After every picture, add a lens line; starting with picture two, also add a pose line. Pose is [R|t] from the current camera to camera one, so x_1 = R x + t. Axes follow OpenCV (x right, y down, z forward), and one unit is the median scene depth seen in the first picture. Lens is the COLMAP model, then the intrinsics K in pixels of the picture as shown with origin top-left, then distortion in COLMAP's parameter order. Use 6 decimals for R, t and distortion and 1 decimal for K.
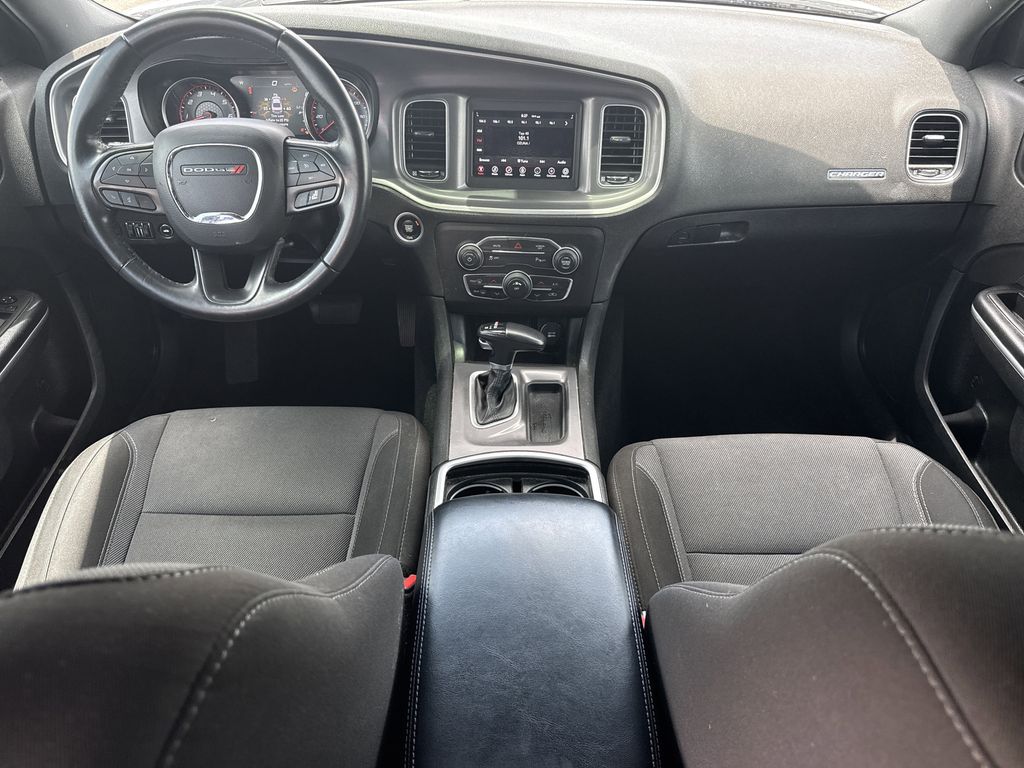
lens RADIAL K [[729.5, 0, 496.4], [0, 729.5, 398.9], [0, 0, 1]] dist [0.097115, -0.211469]
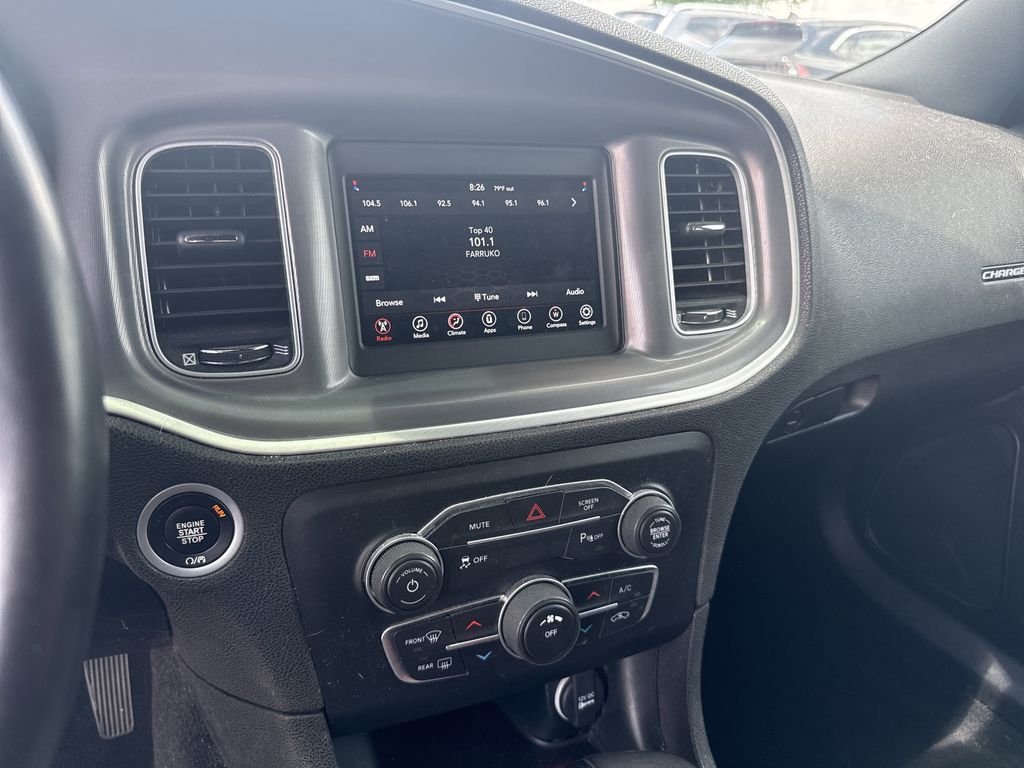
lens RADIAL K [[738.2, 0, 512.0], [0, 738.2, 384.0], [0, 0, 1]] dist [0.073873, -0.127423]
pose [[0.885136, -0.131684, 0.446311, -0.133399], [0.234549, 0.954628, -0.183499, -0.205219], [-0.401897, 0.267103, 0.875862, 0.666673]]
